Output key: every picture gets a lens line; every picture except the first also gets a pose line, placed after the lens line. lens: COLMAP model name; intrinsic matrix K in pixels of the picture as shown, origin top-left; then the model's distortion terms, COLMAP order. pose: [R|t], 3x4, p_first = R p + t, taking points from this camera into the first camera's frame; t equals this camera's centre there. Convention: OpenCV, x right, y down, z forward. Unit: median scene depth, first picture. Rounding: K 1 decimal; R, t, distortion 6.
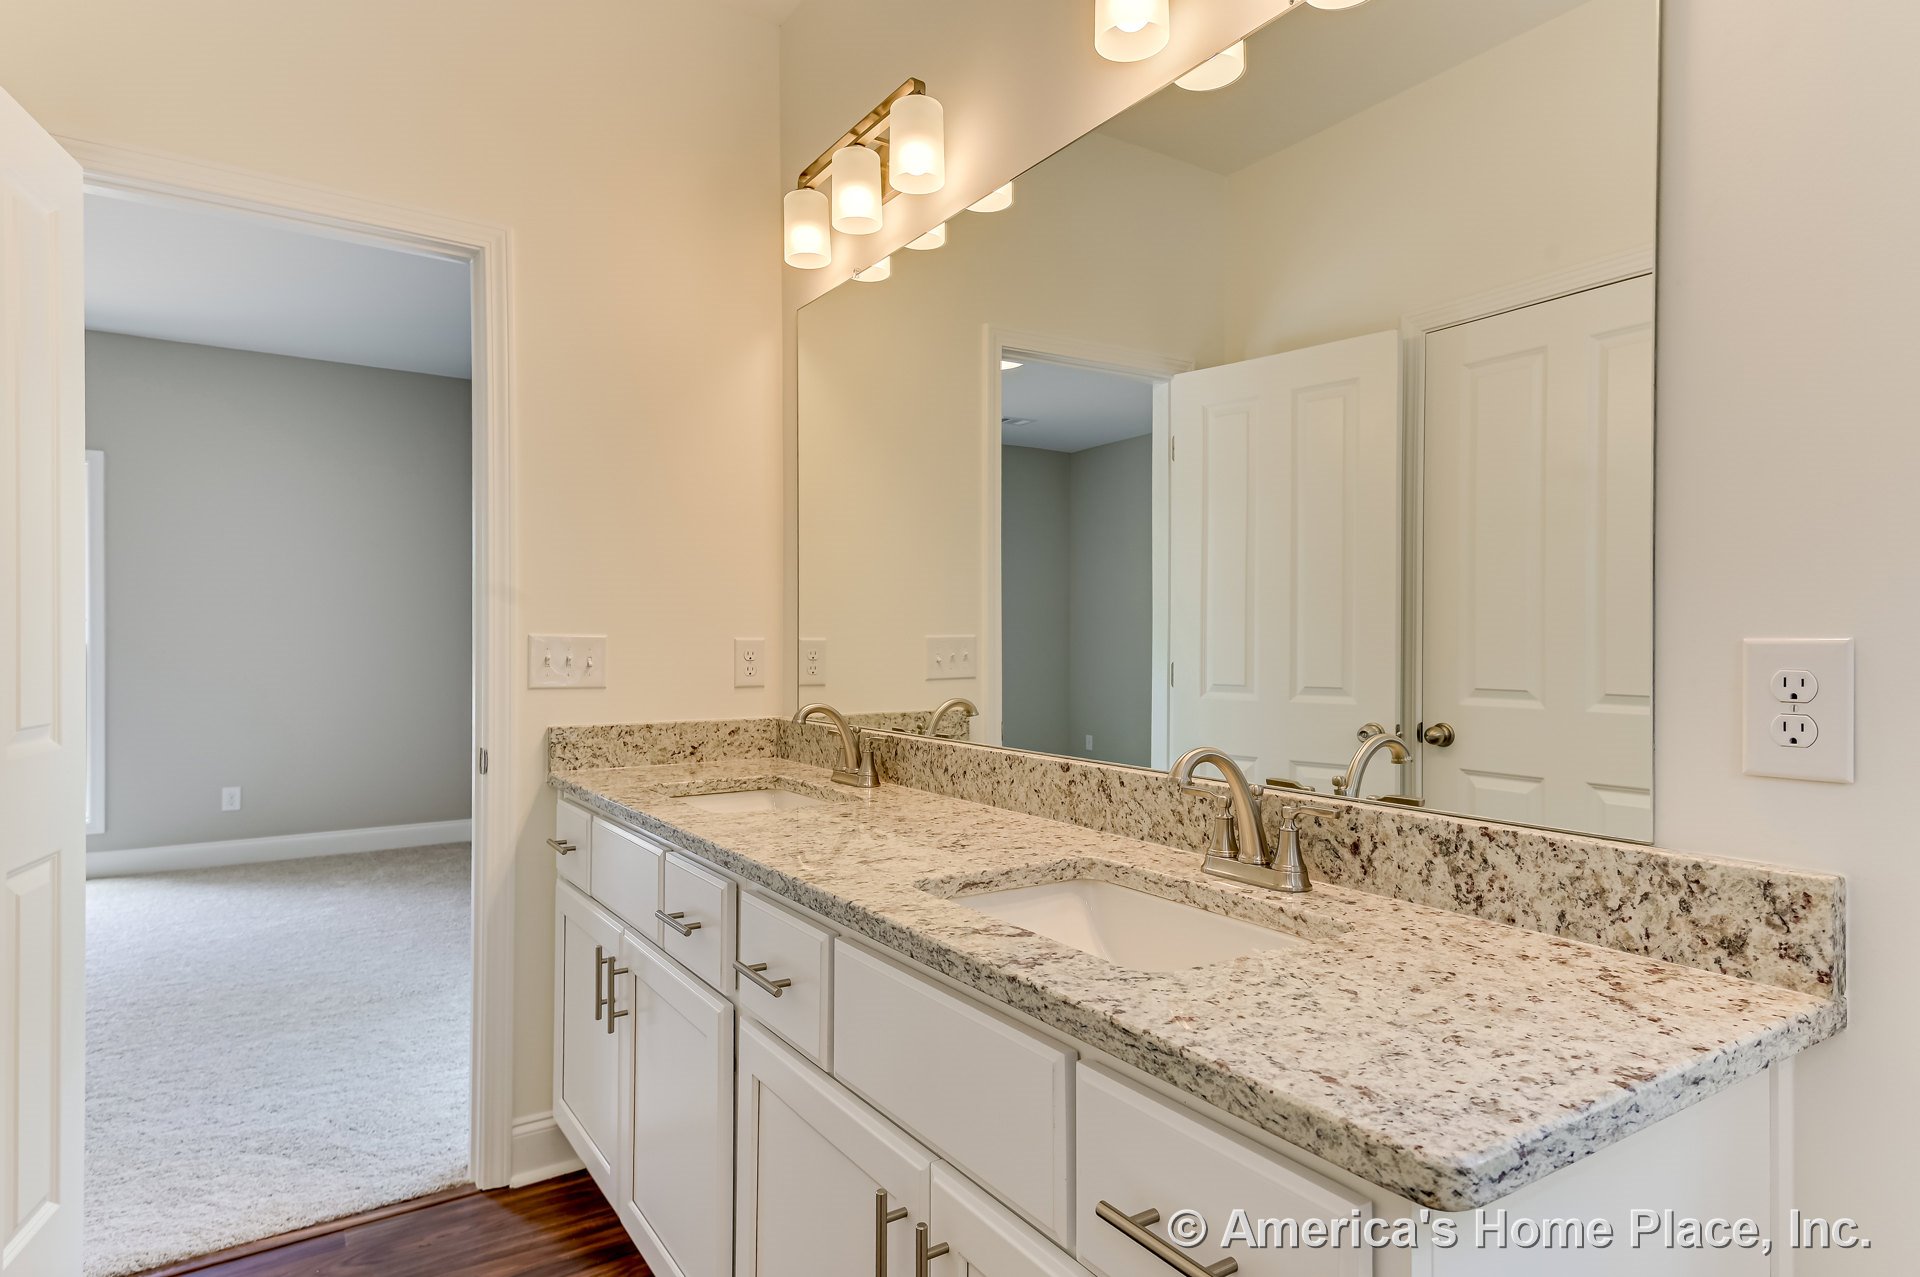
lens RADIAL K [[1171.3, 0, 968.3], [0, 1171.3, 646.6], [0, 0, 1]] dist [0.034704, -0.003299]
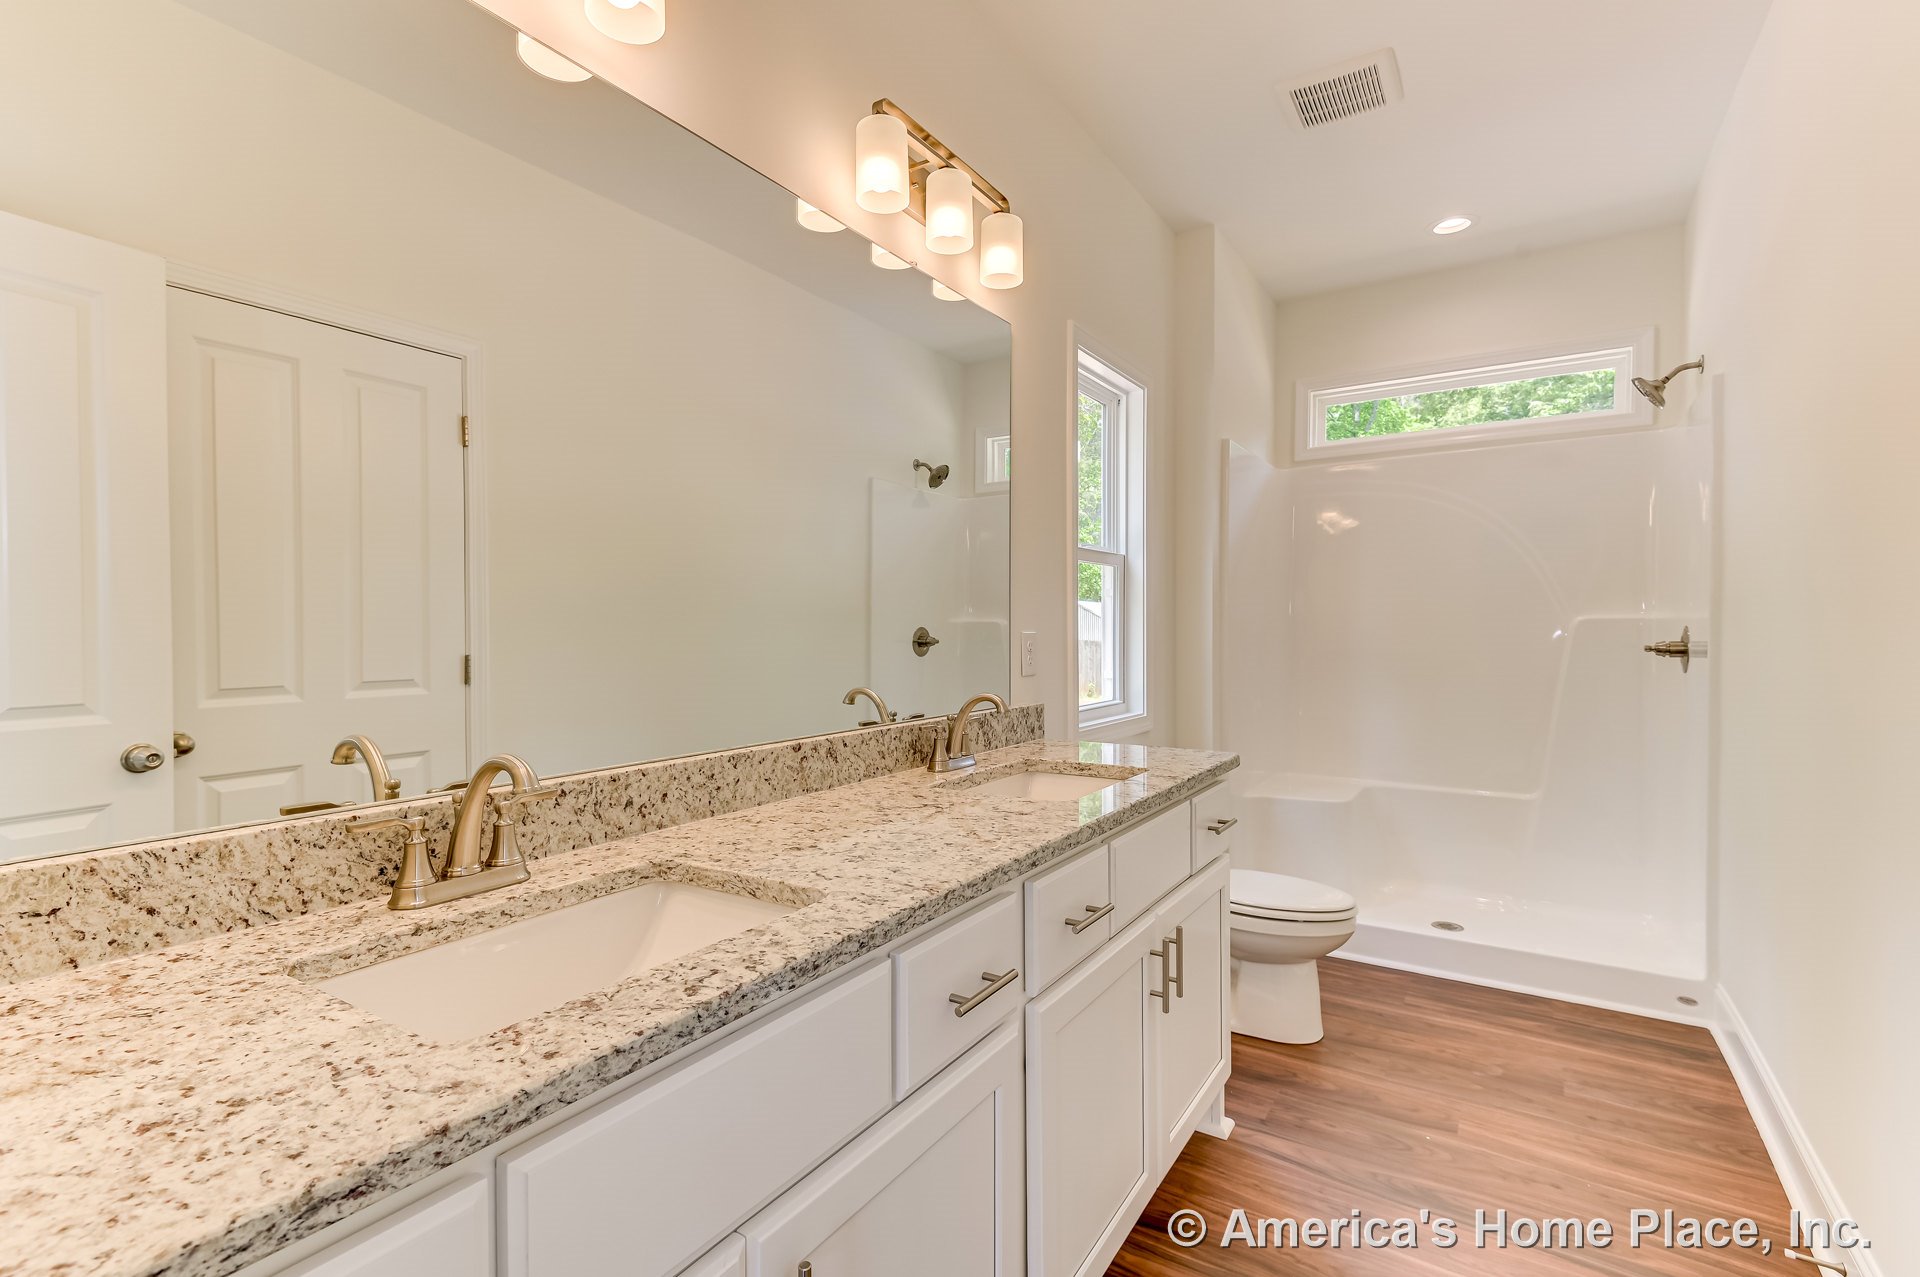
lens RADIAL K [[863.1, 0, 968.2], [0, 863.1, 639.6], [0, 0, 1]] dist [0.028561, -0.001180]
pose [[-0.442055, -0.008930, 0.896944, -0.997791], [0.010460, 0.999831, 0.015109, -0.016203], [-0.896927, 0.016061, -0.441887, 1.649628]]
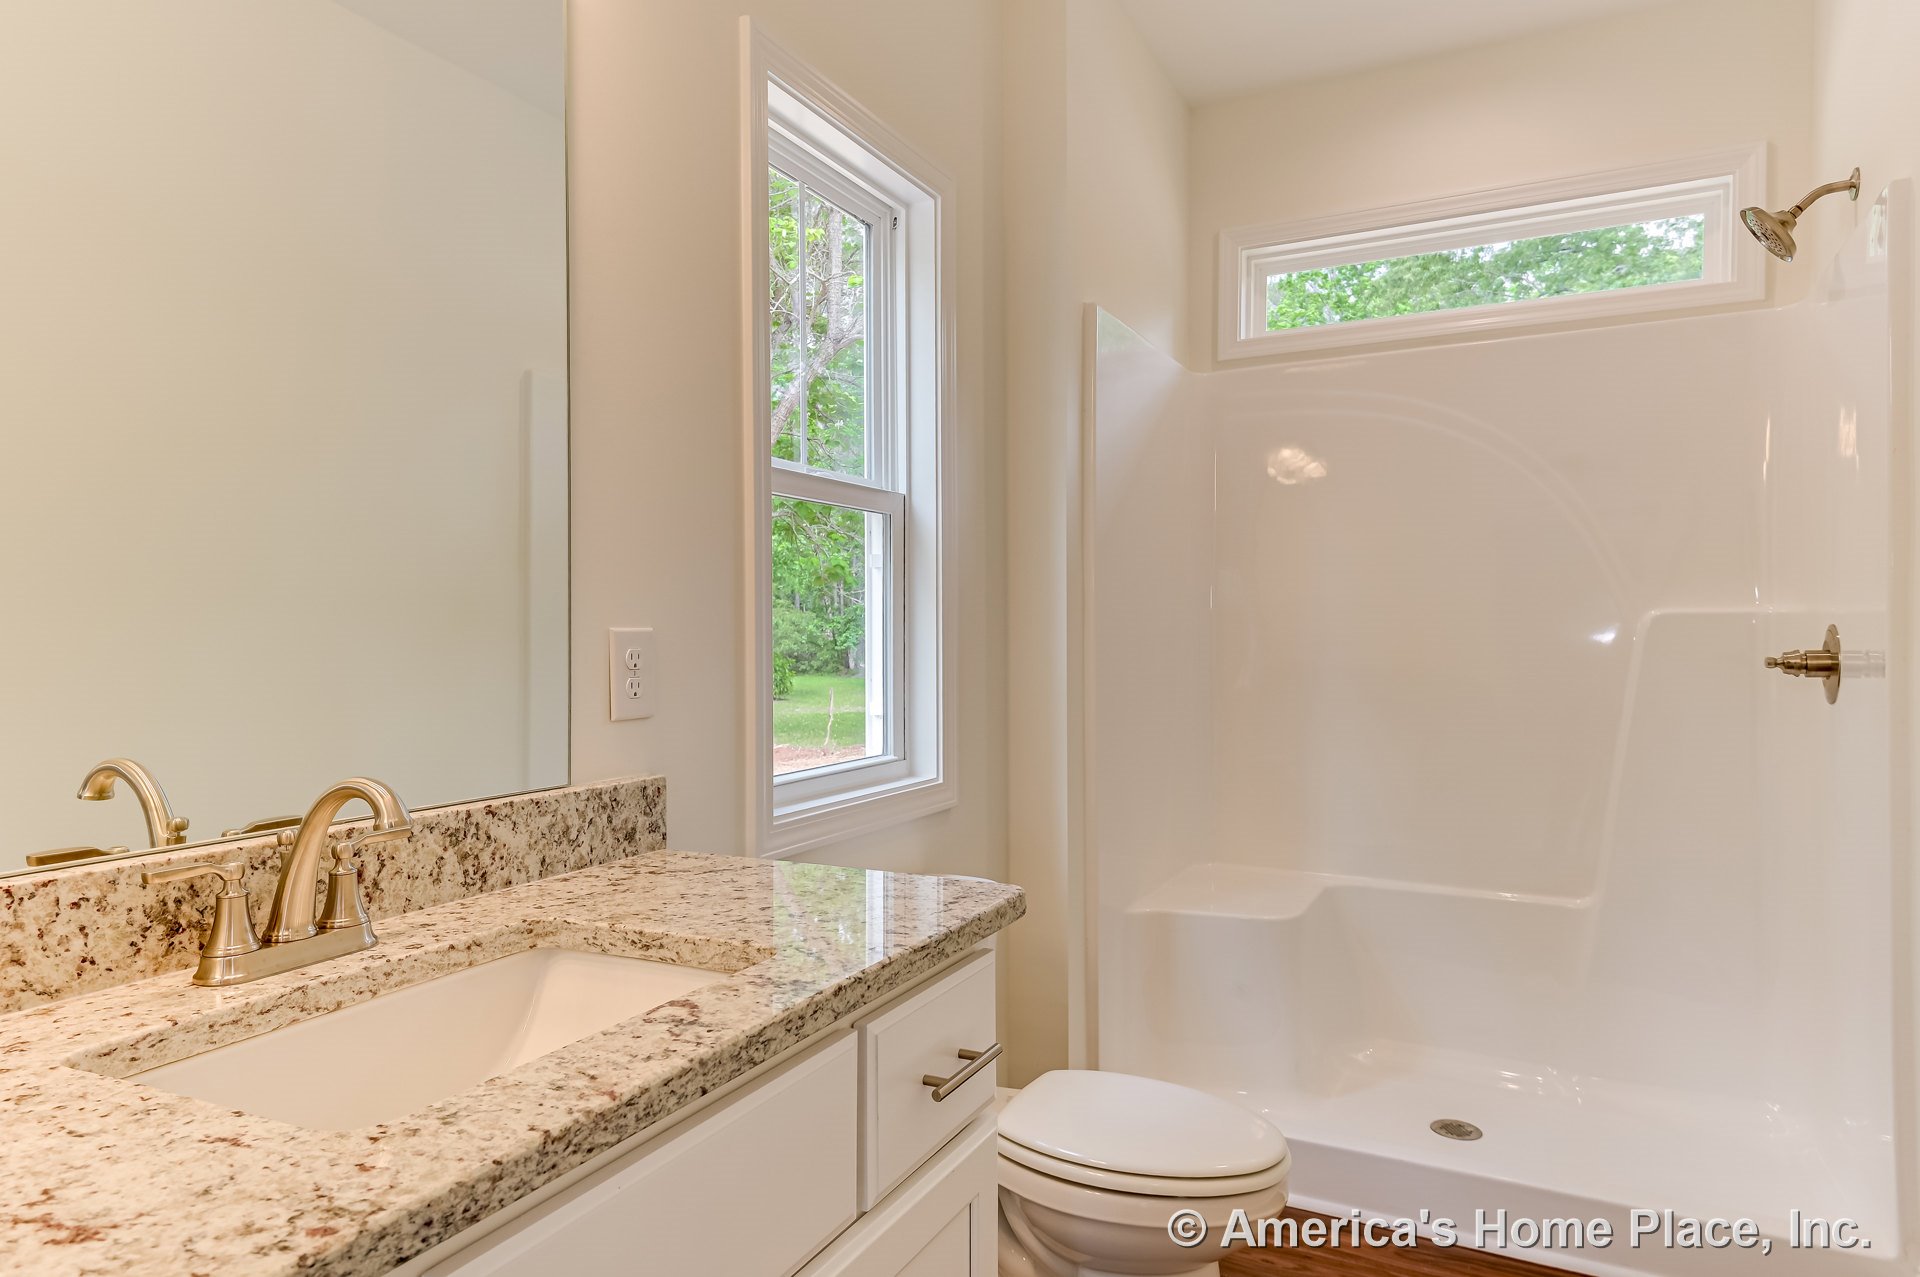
lens RADIAL K [[1171.3, 0, 956.8], [0, 1171.3, 627.6], [0, 0, 1]] dist [0.034704, -0.003299]
pose [[-0.529186, 0.003765, 0.848498, -0.629230], [0.007813, 0.999969, 0.000435, -0.004237], [-0.848470, 0.006859, -0.529199, 1.101571]]
